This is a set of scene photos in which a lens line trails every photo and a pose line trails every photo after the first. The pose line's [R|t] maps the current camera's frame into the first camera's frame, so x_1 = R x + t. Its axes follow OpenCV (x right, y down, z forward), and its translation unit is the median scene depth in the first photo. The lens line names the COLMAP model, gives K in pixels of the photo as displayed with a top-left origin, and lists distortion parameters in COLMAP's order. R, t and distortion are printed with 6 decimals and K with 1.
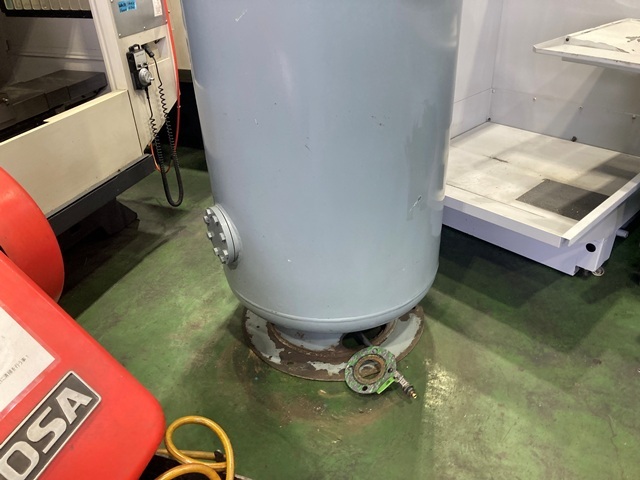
lens RADIAL K [[517.2, 0, 320.0], [0, 517.2, 240.0], [0, 0, 1]] dist [-0.001807, -0.005208]
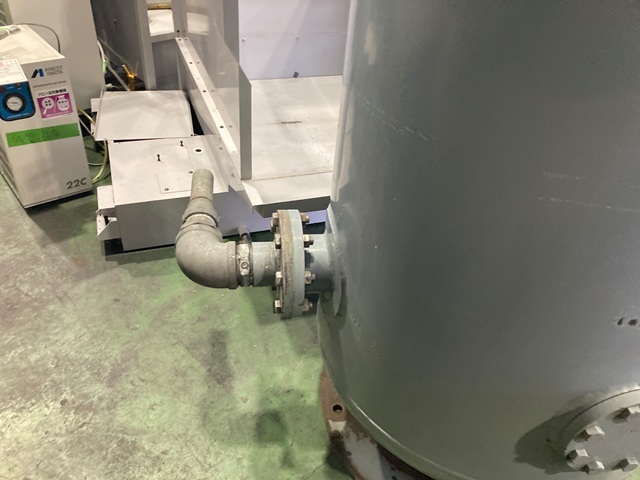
lens RADIAL K [[531.3, 0, 320.0], [0, 531.3, 240.0], [0, 0, 1]] dist [0.006403, 0.017129]
pose [[0.399399, -0.489233, 0.775327, -0.397404], [0.397385, 0.854516, 0.334495, -0.287845], [-0.826175, 0.174507, 0.535707, 0.629855]]
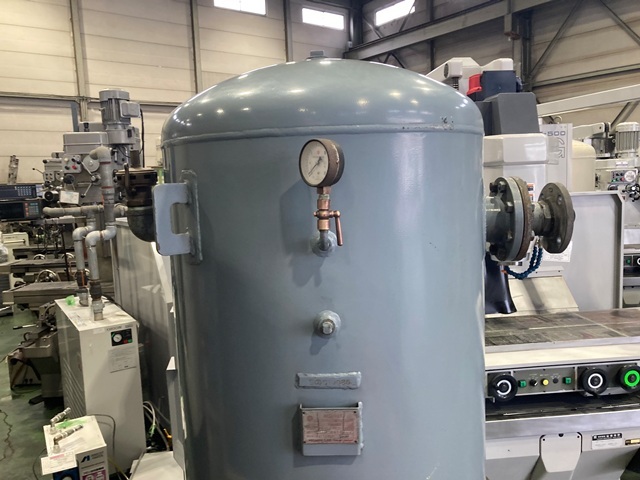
lens RADIAL K [[539.0, 0, 320.0], [0, 539.0, 240.0], [0, 0, 1]] dist [-0.001070, -0.003265]
pose [[0.539169, -0.073693, 0.838968, -0.499402], [0.450029, 0.867230, -0.213039, -0.332375], [-0.711879, 0.492424, 0.500747, 0.191645]]
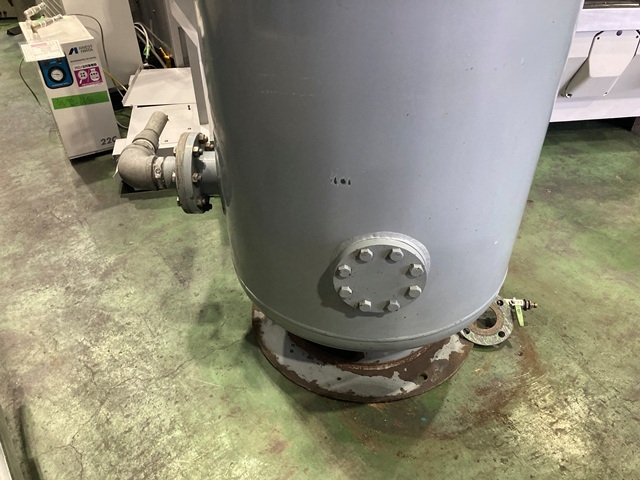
lens RADIAL K [[517.2, 0, 320.0], [0, 517.2, 240.0], [0, 0, 1]] dist [-0.001807, -0.005208]
pose [[0.530335, -0.493170, 0.689585, -0.437599], [0.426465, 0.858177, 0.285763, -0.176548], [-0.732716, 0.142533, 0.665441, 0.415091]]
